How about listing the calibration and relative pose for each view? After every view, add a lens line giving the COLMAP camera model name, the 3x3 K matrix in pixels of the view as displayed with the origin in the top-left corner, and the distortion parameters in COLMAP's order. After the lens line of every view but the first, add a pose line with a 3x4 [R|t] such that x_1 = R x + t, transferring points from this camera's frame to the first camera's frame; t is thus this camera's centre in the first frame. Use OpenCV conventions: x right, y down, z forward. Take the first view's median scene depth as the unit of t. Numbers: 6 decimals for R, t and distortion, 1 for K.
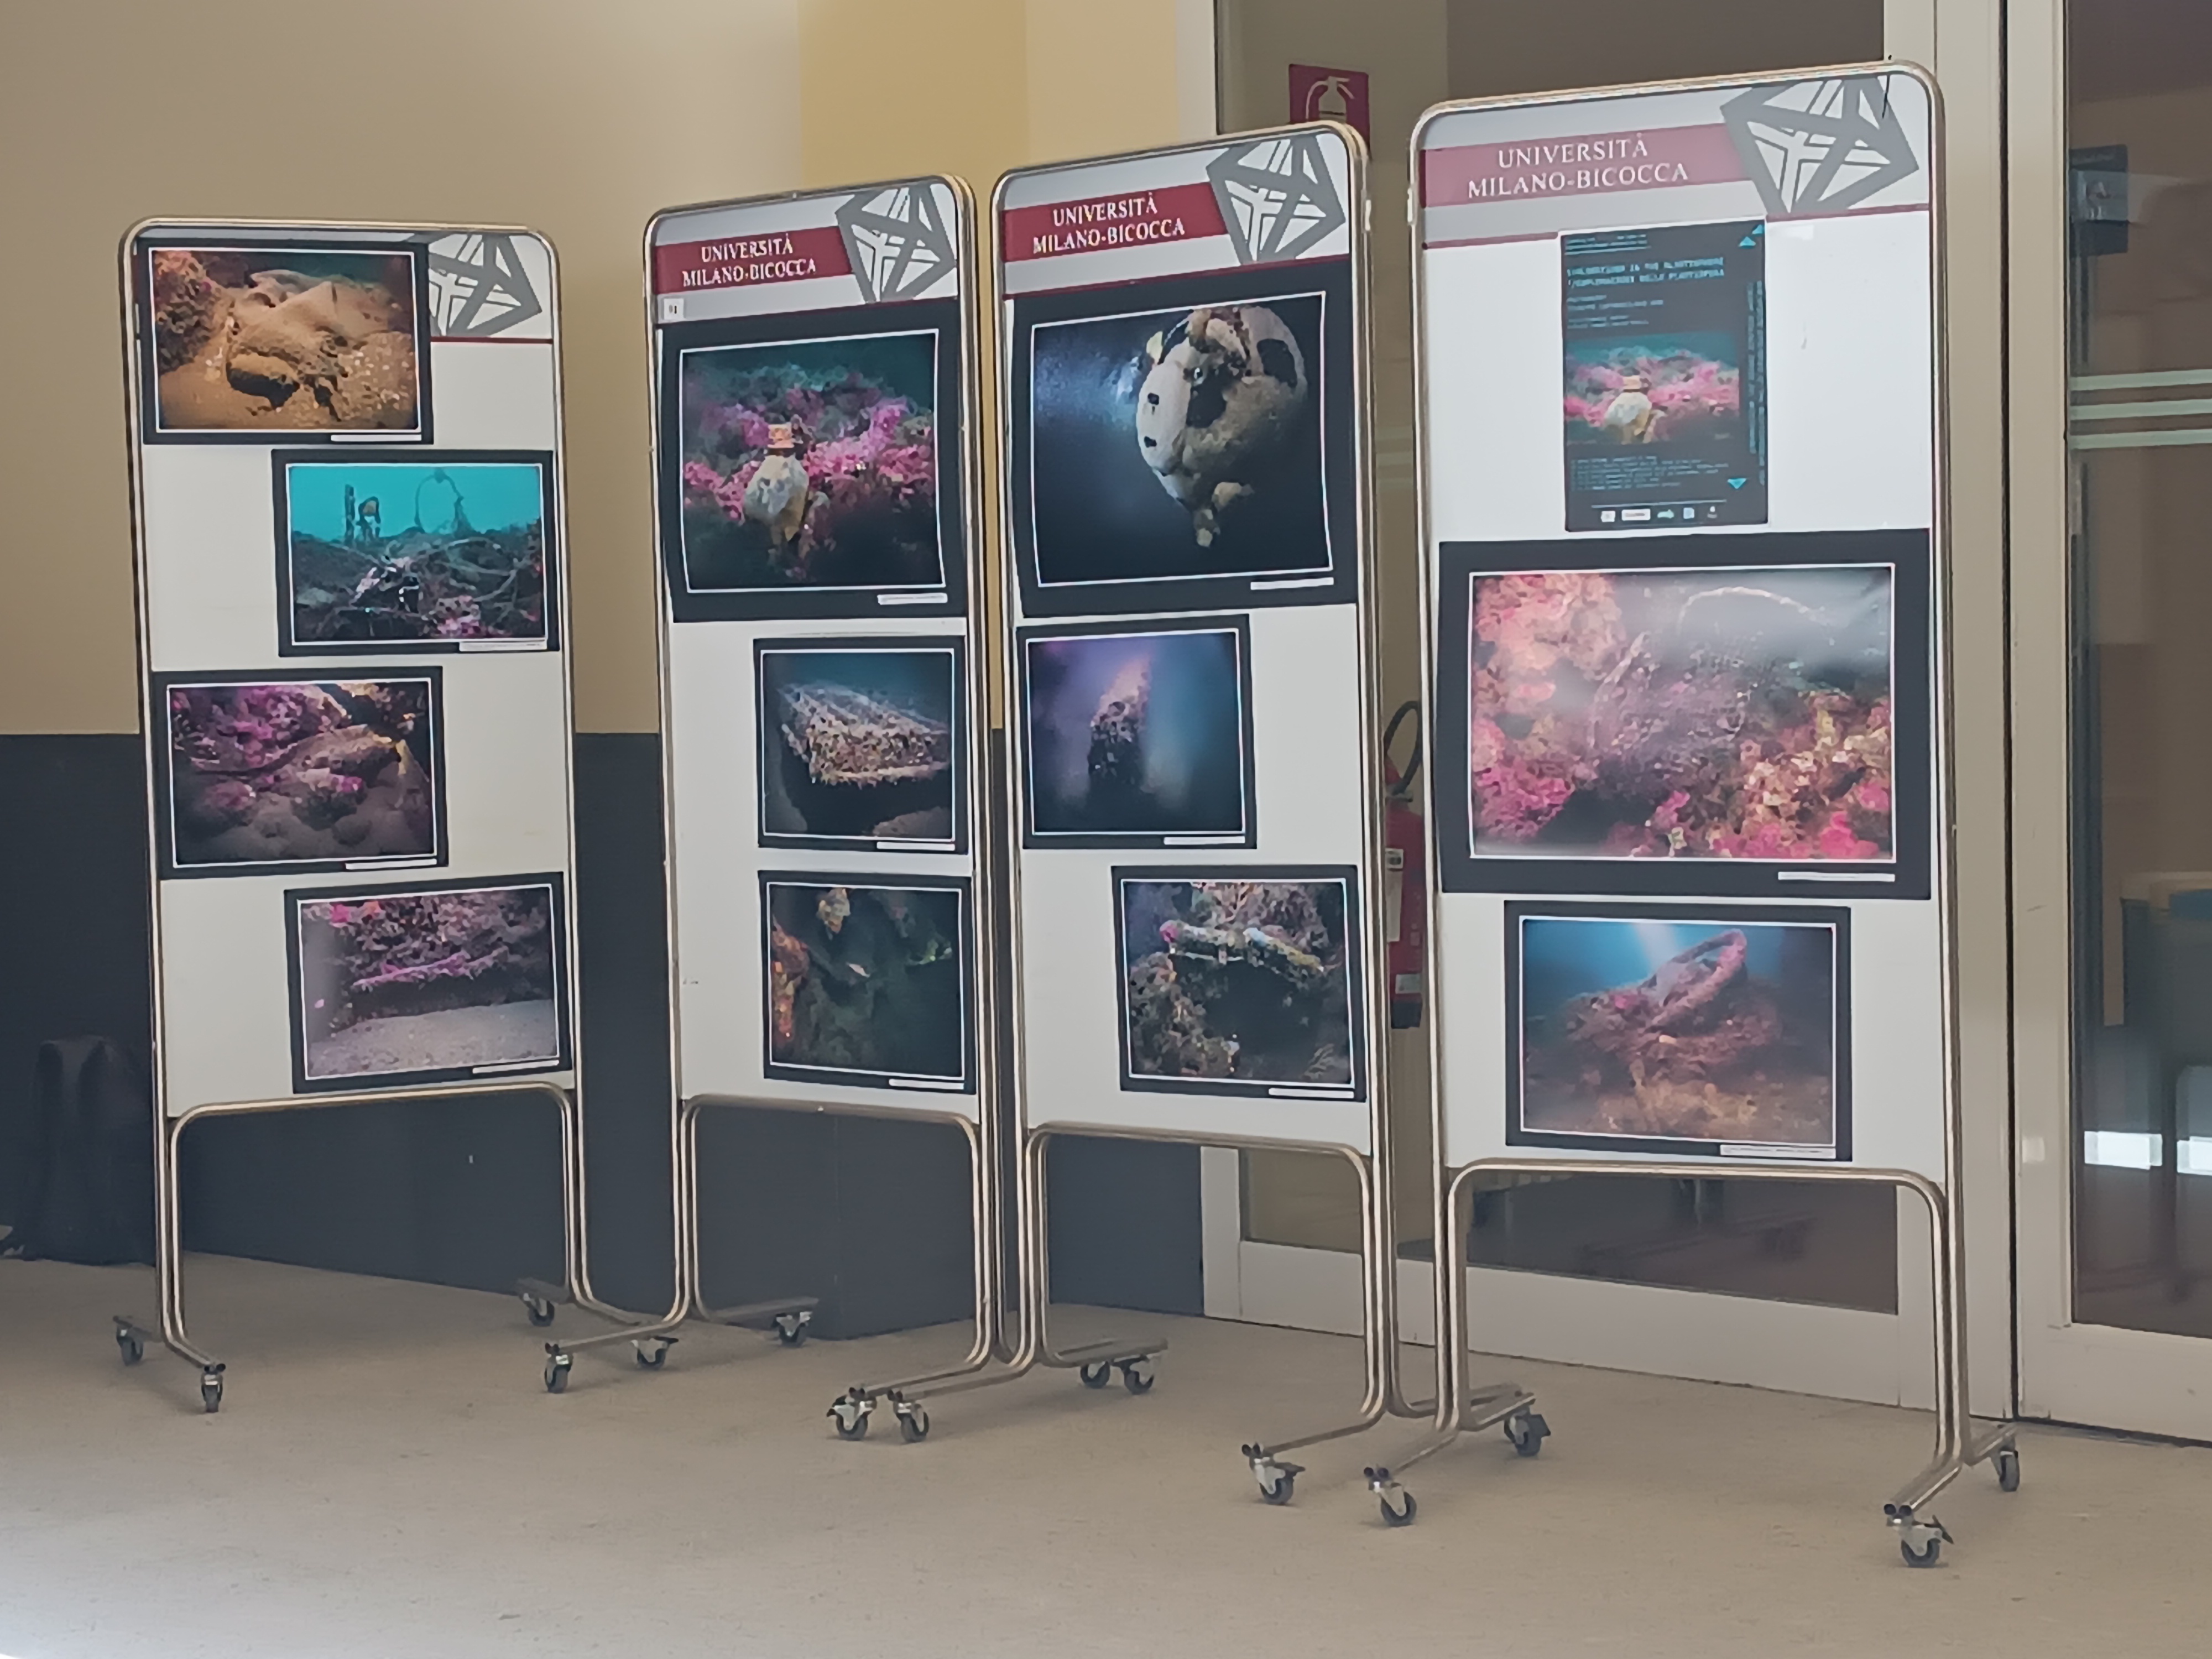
lens RADIAL K [[3980.6, 0, 1106.0], [0, 3980.6, 829.5], [0, 0, 1]] dist [0.088786, 0.014723]
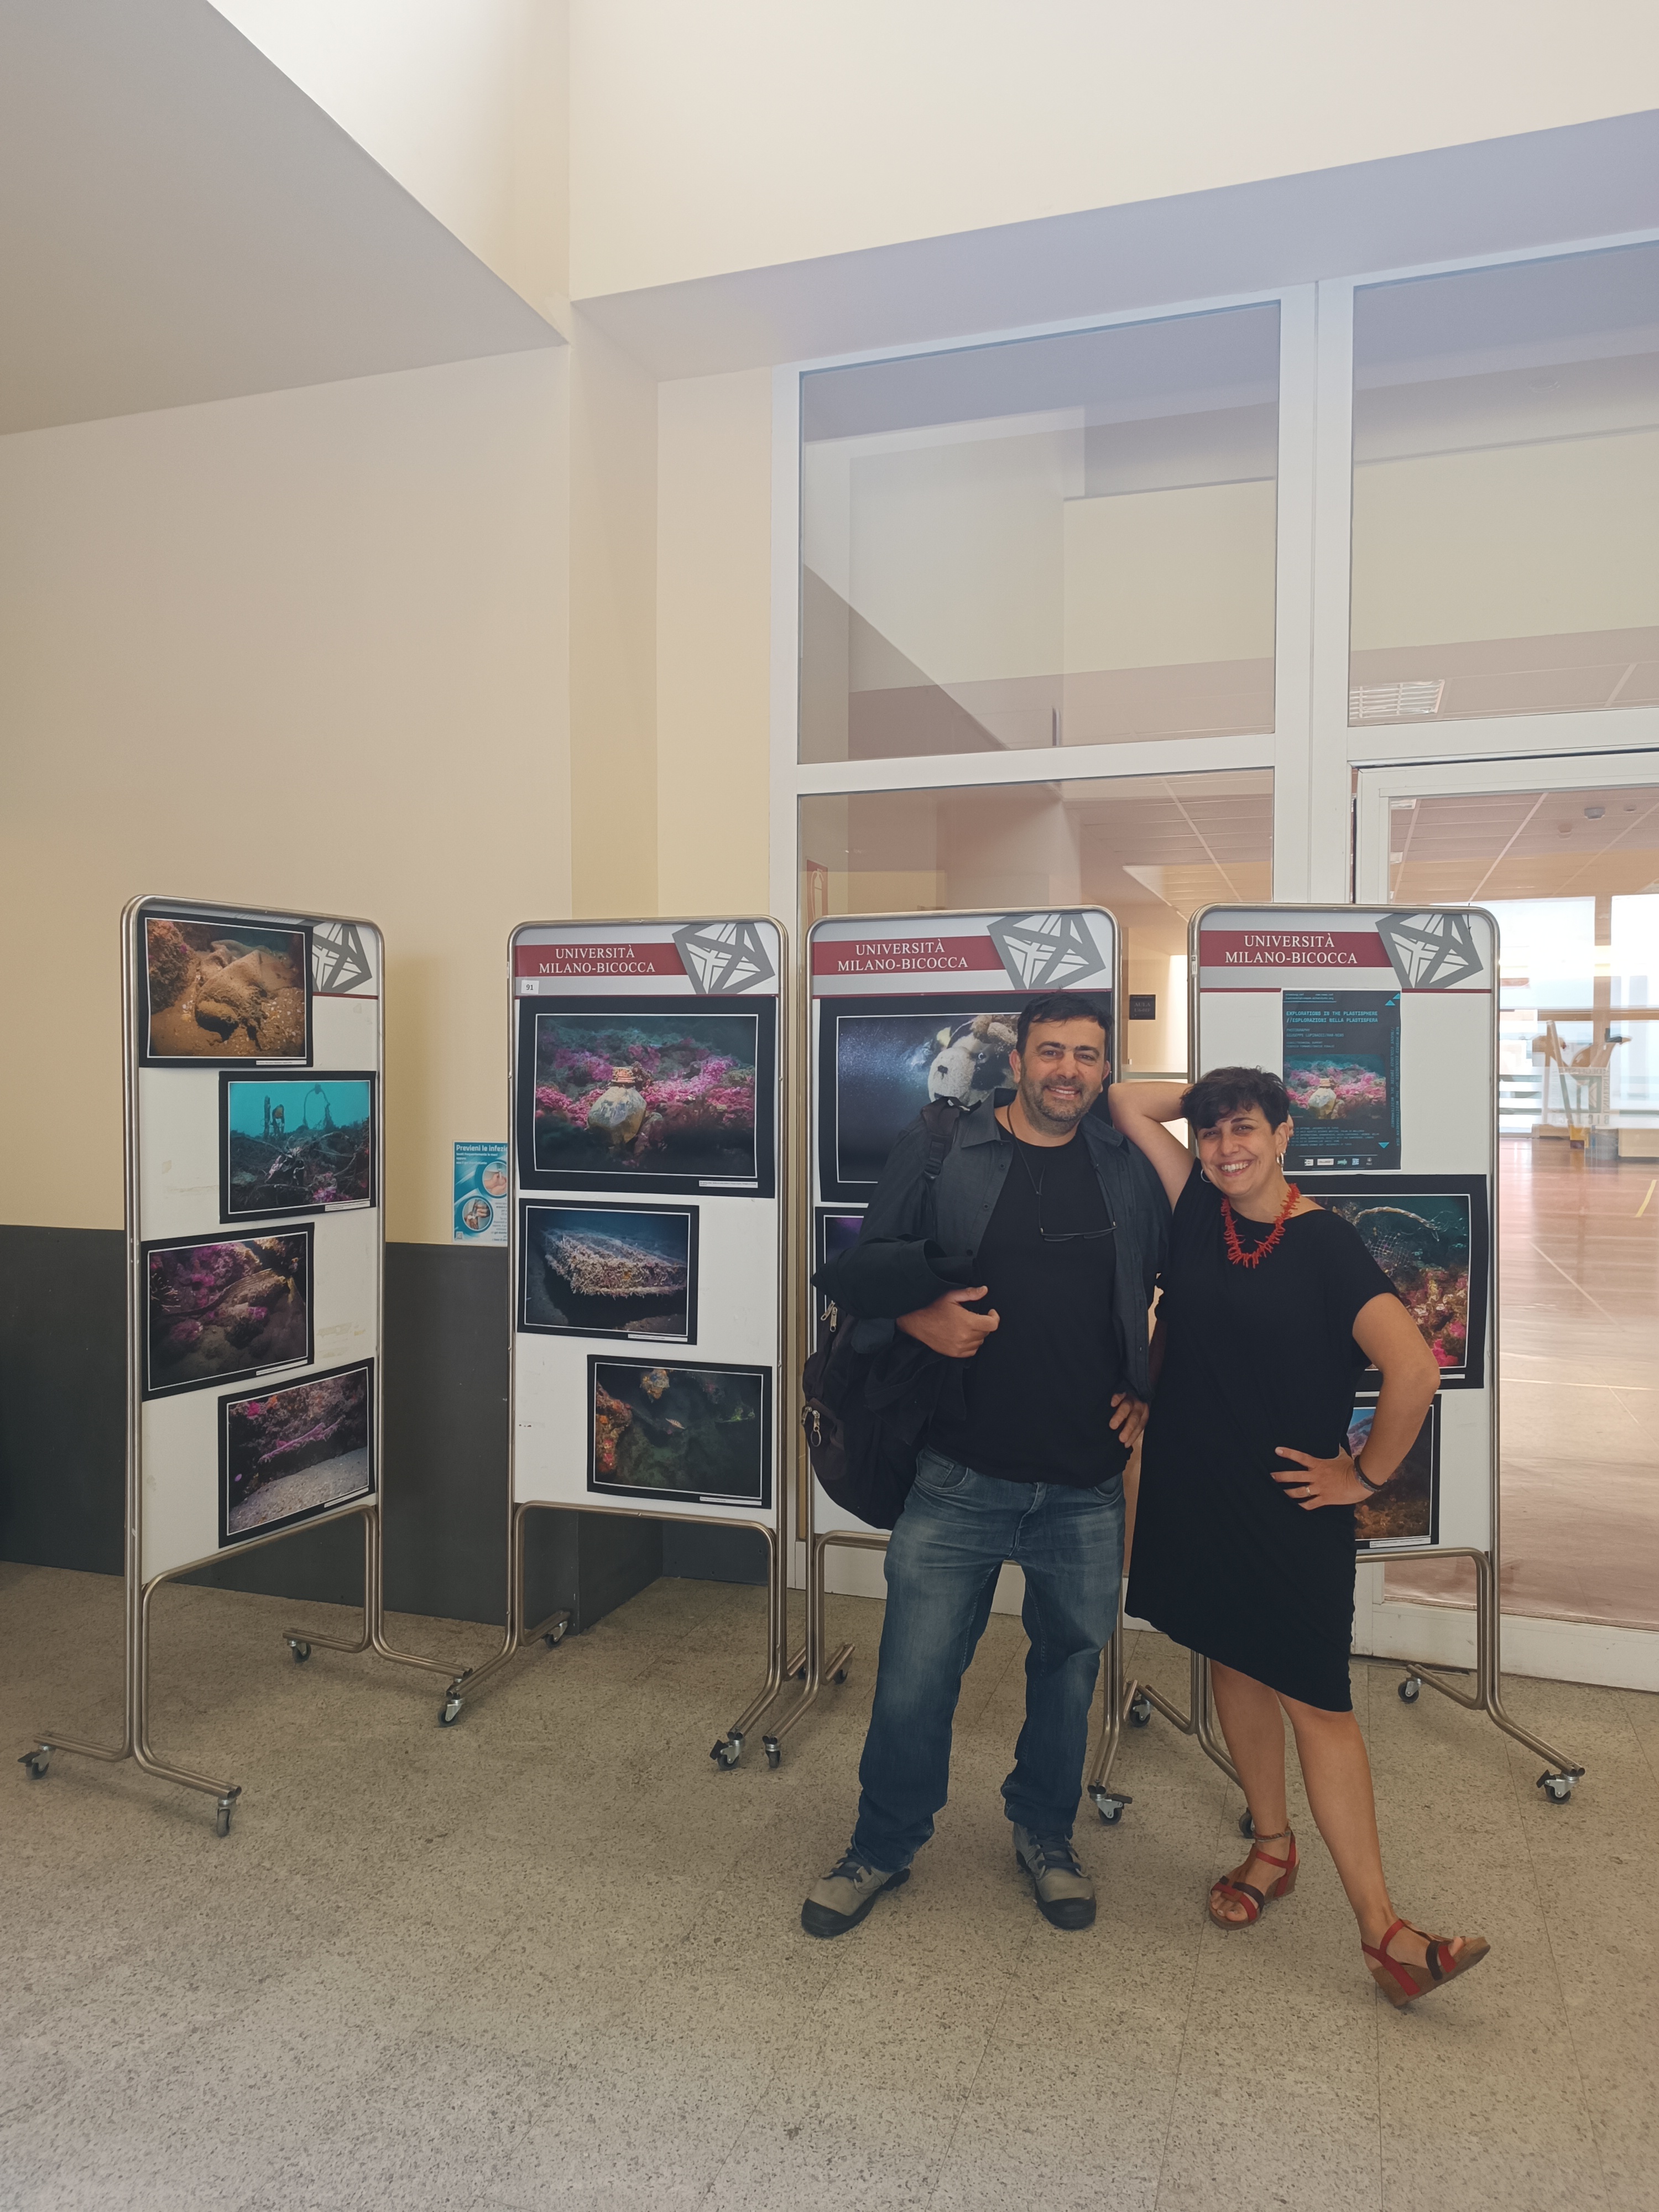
lens RADIAL K [[1528.4, 0, 829.5], [0, 1528.4, 1106.0], [0, 0, 1]] dist [0.022615, -0.005175]
pose [[0.857607, 0.018095, 0.513988, -0.309753], [0.002592, 0.999216, -0.039503, -0.064489], [-0.514300, 0.035211, 0.856887, 0.466494]]
